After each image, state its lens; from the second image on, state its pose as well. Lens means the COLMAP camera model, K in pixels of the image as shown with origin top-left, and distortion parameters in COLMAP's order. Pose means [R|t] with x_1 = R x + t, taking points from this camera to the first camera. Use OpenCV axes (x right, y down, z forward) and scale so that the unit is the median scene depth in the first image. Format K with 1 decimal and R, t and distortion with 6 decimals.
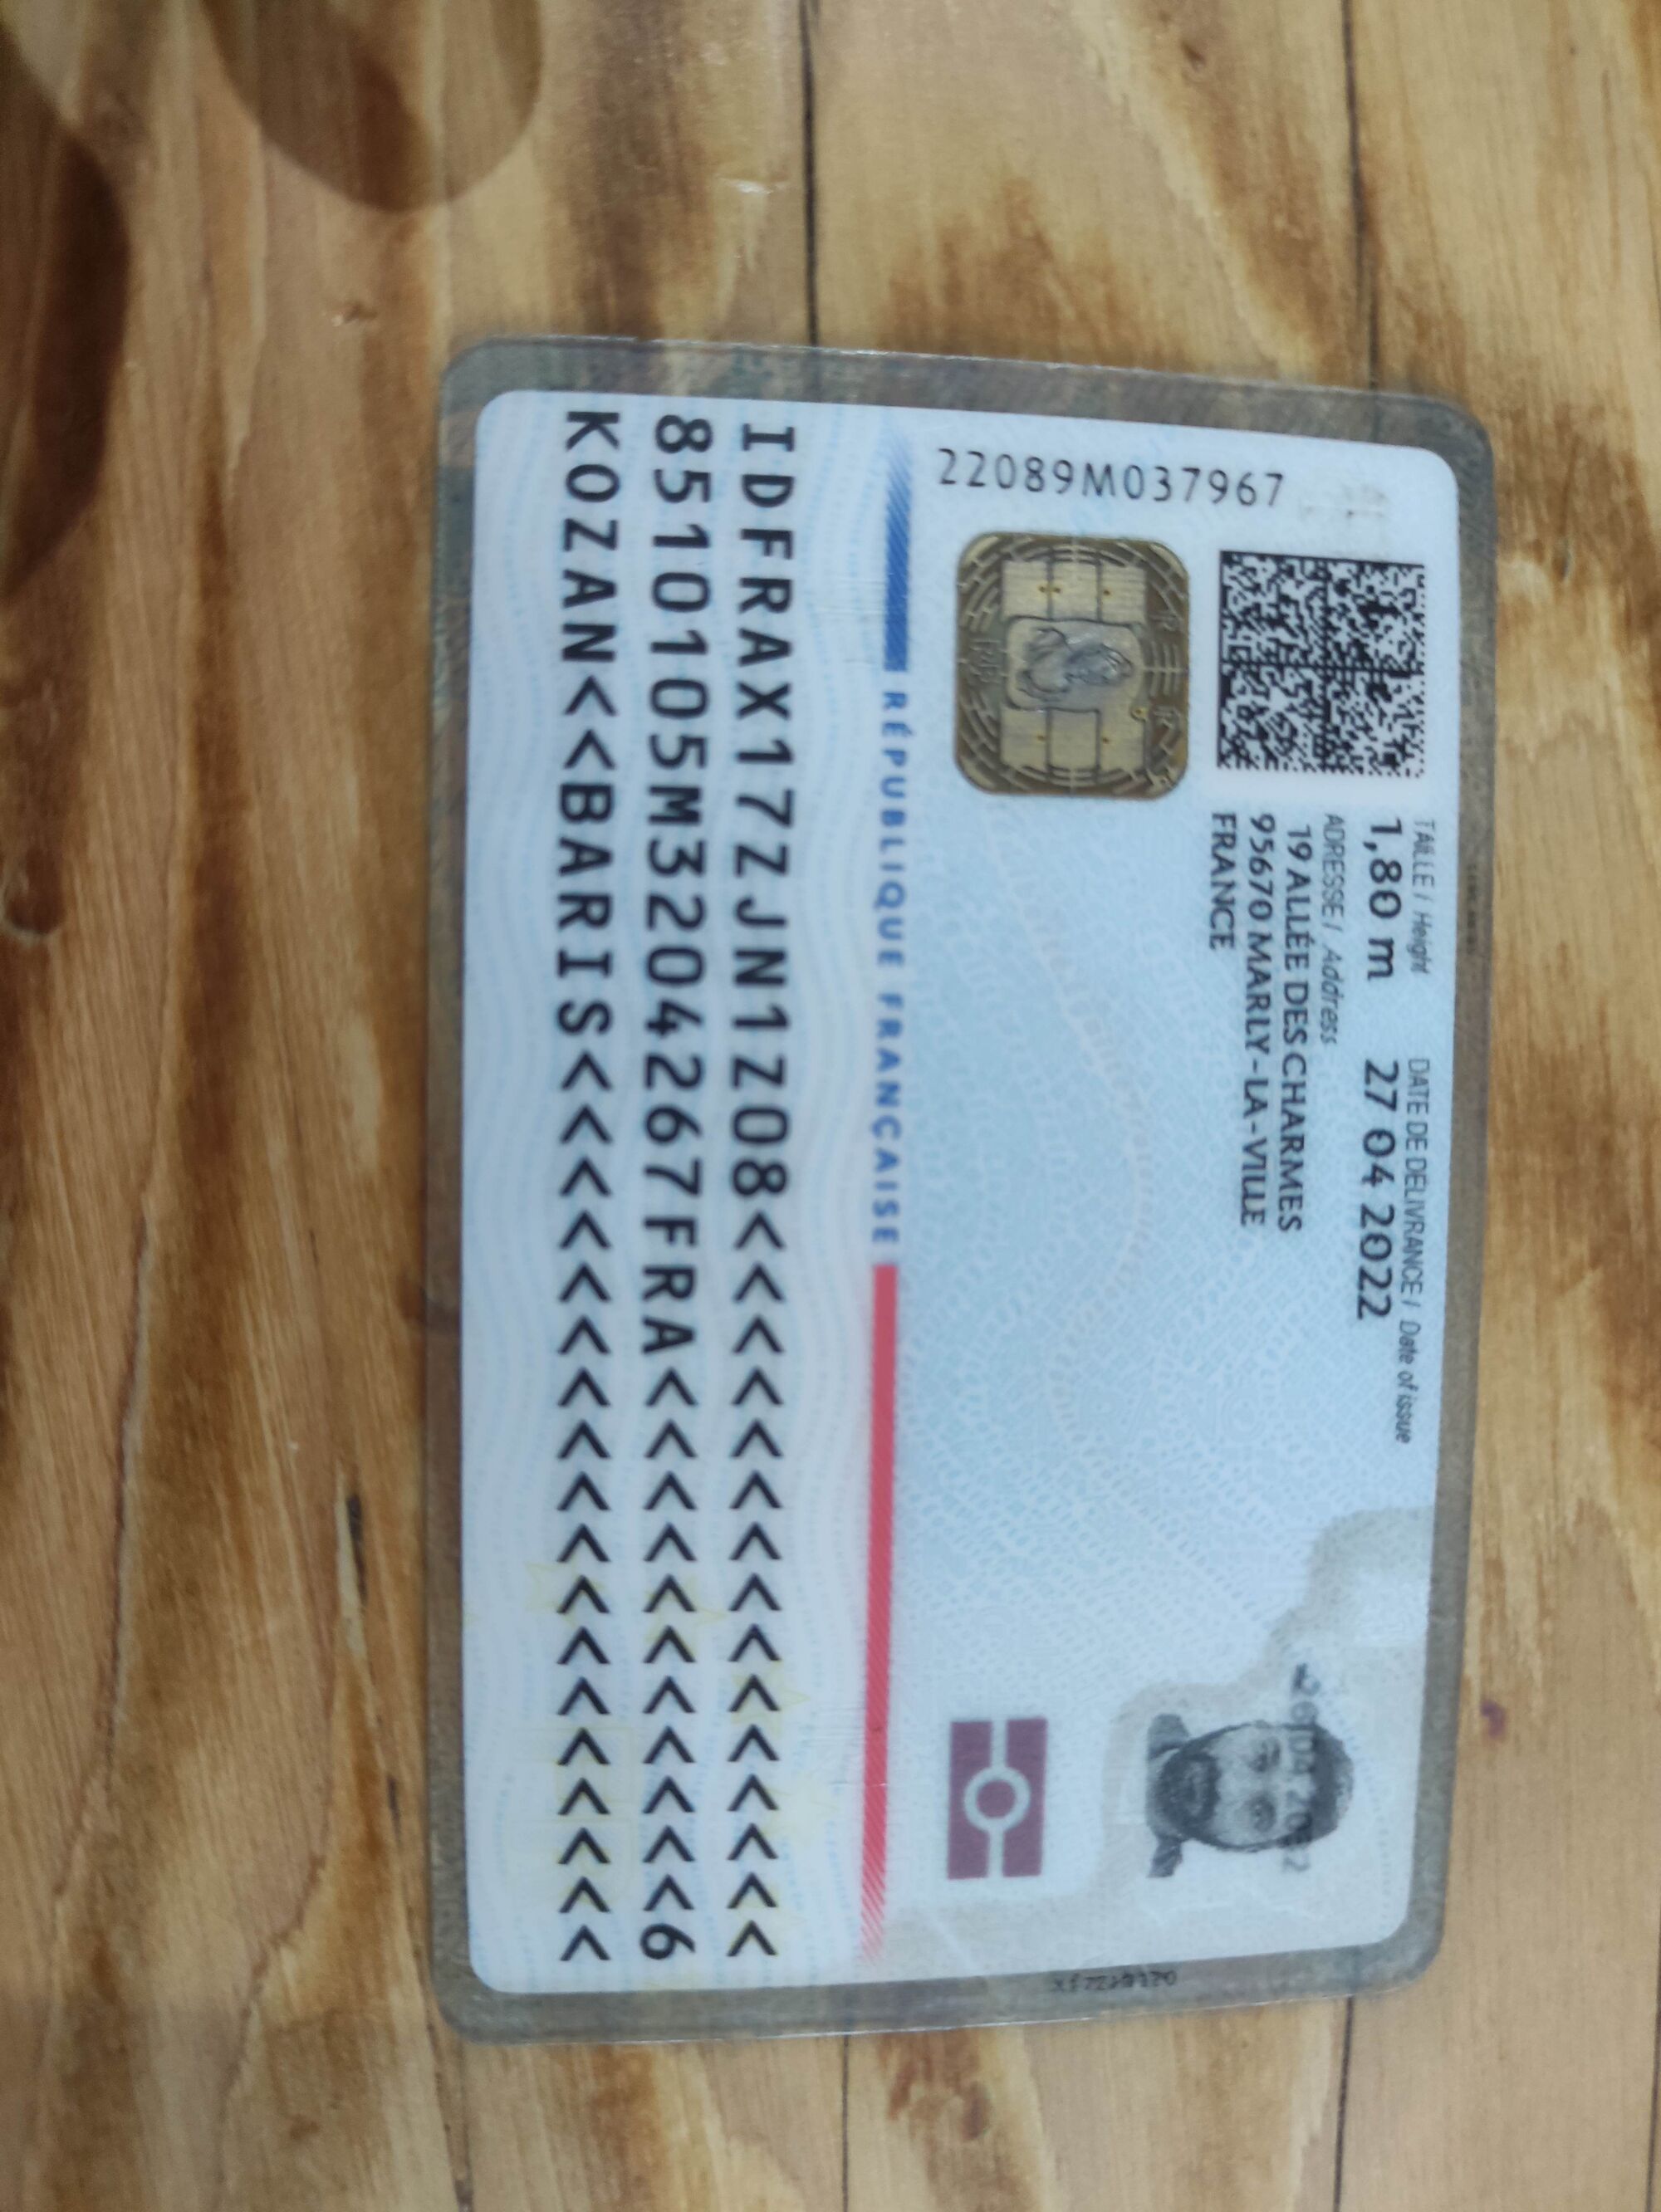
lens RADIAL K [[1631.4, 0, 830.5], [0, 1631.4, 1118.6], [0, 0, 1]] dist [0.012183, 0.003457]
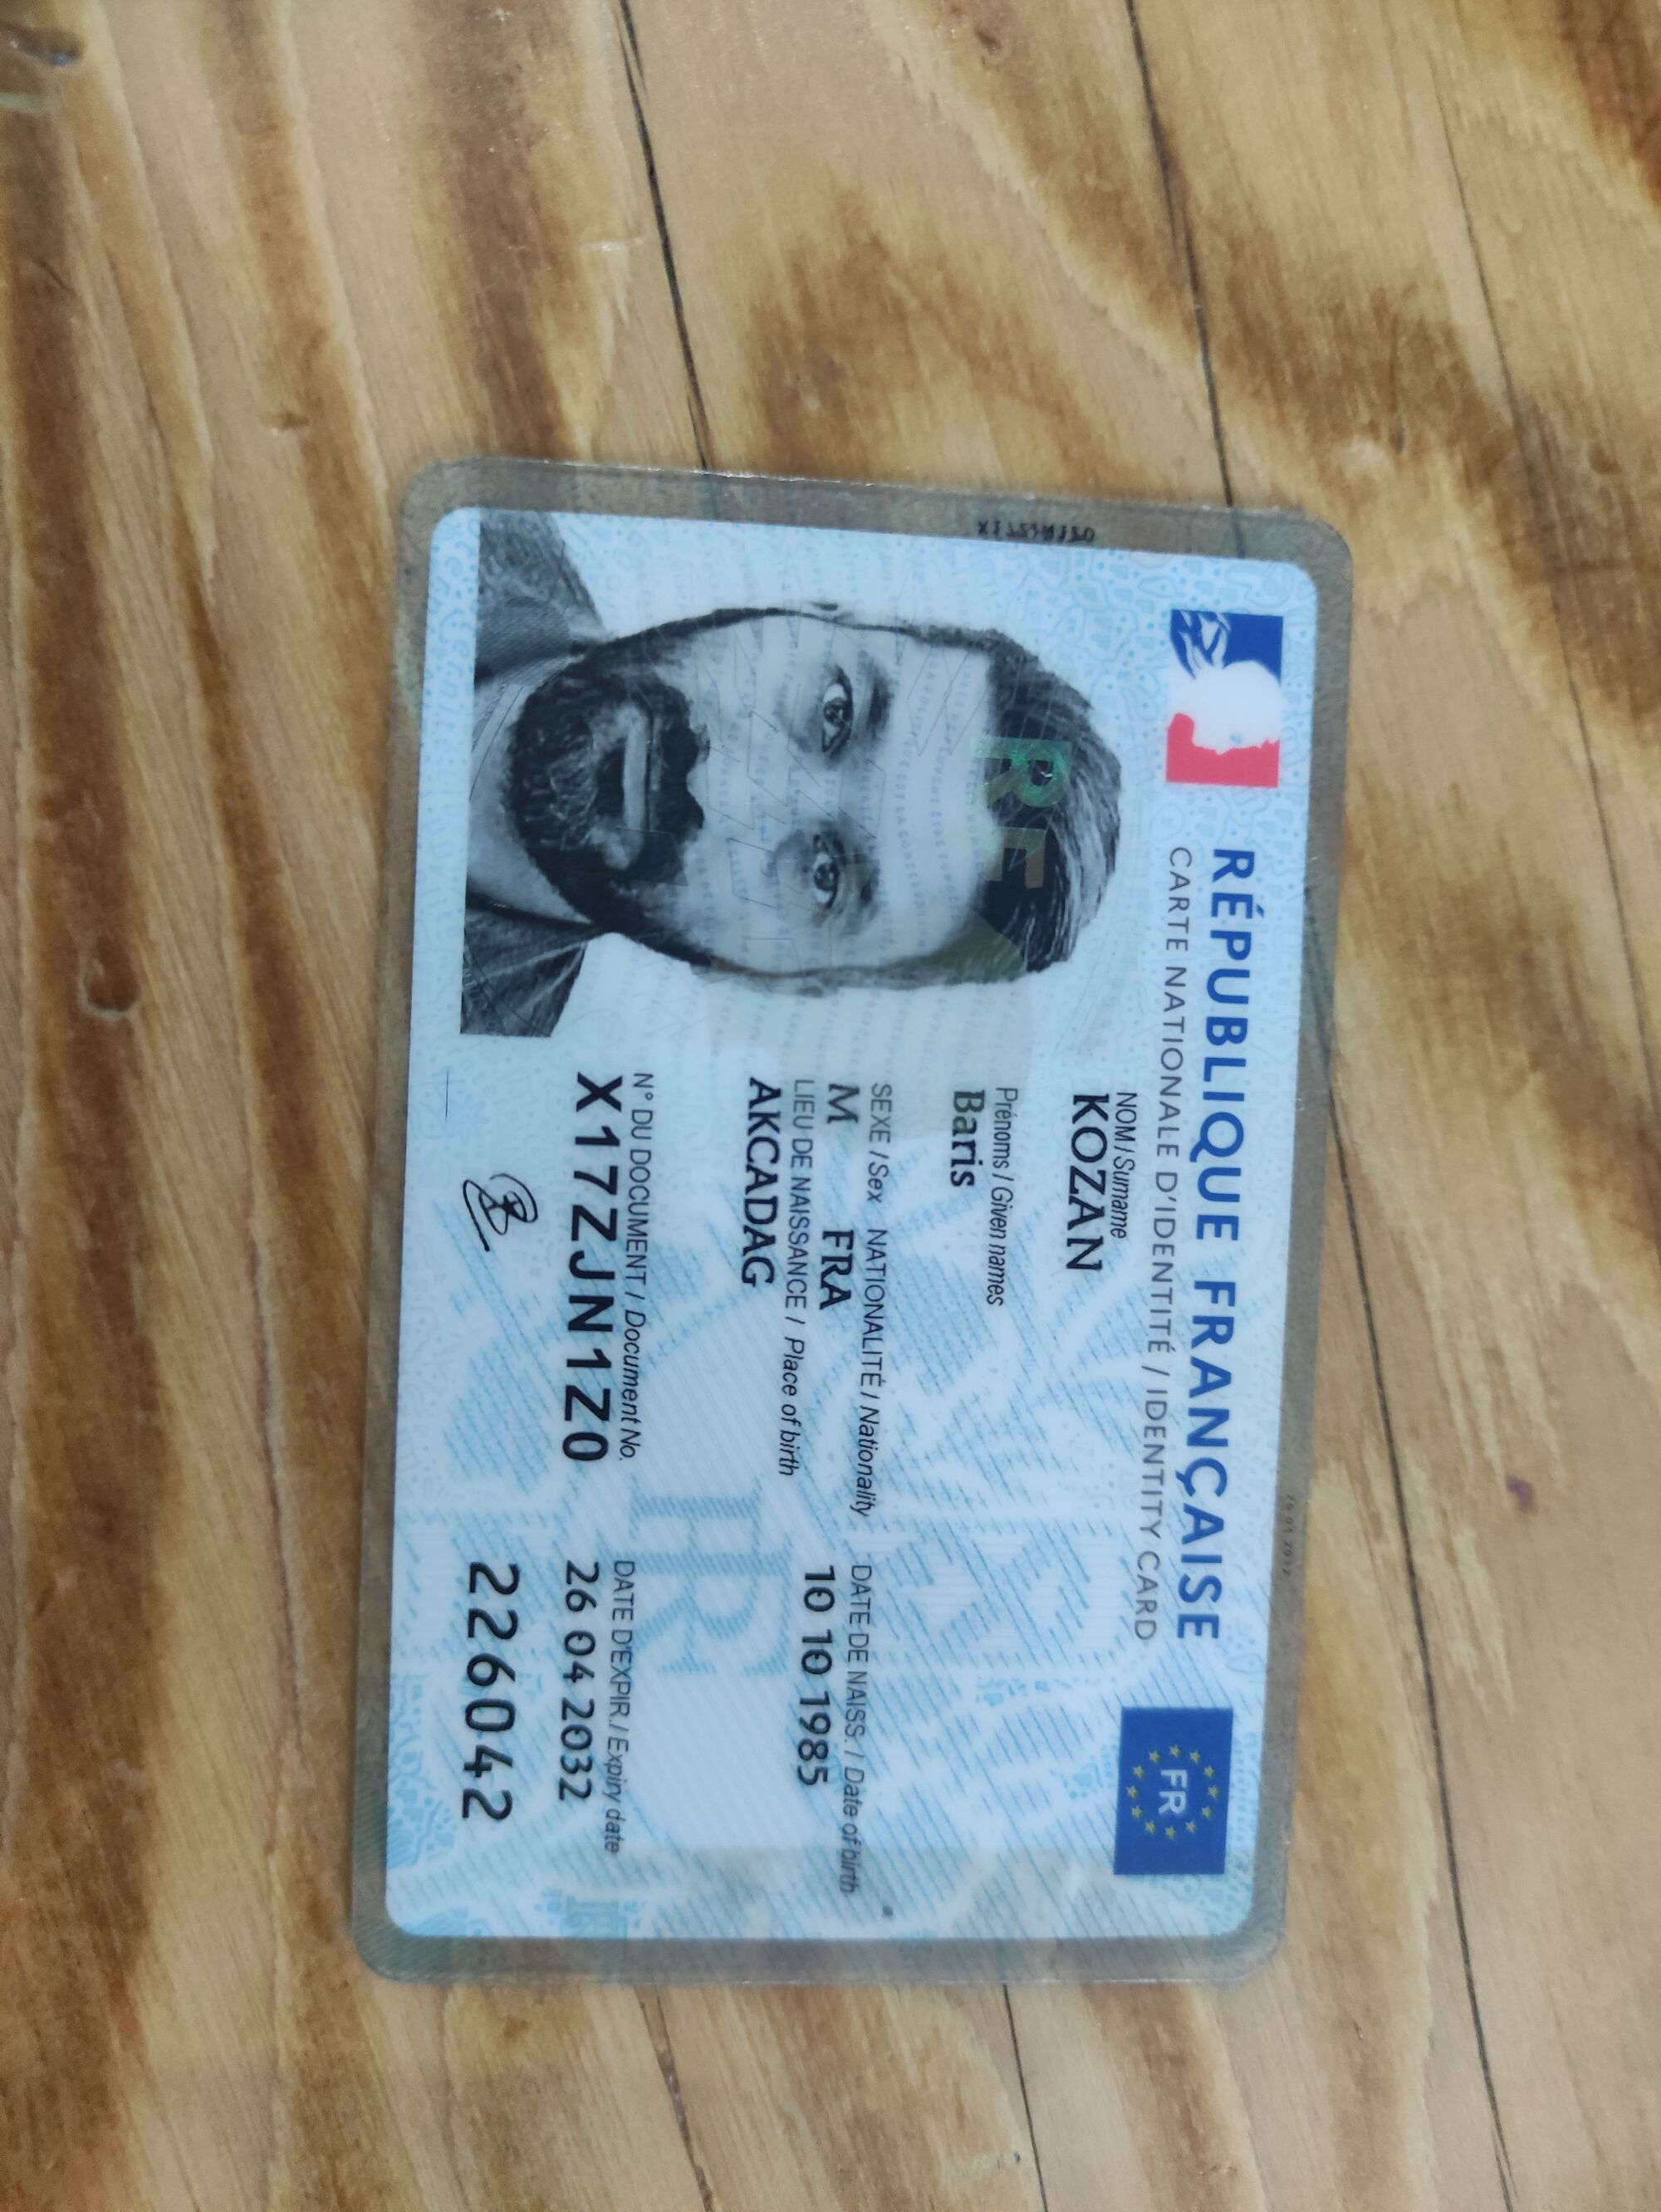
lens RADIAL K [[1631.4, 0, 849.9], [0, 1631.4, 1085.3], [0, 0, 1]] dist [0.012183, 0.003457]
pose [[0.984962, -0.172253, 0.013376, -0.003112], [0.172019, 0.984947, 0.016997, 0.004927], [-0.016102, -0.014440, 0.999766, -0.120629]]
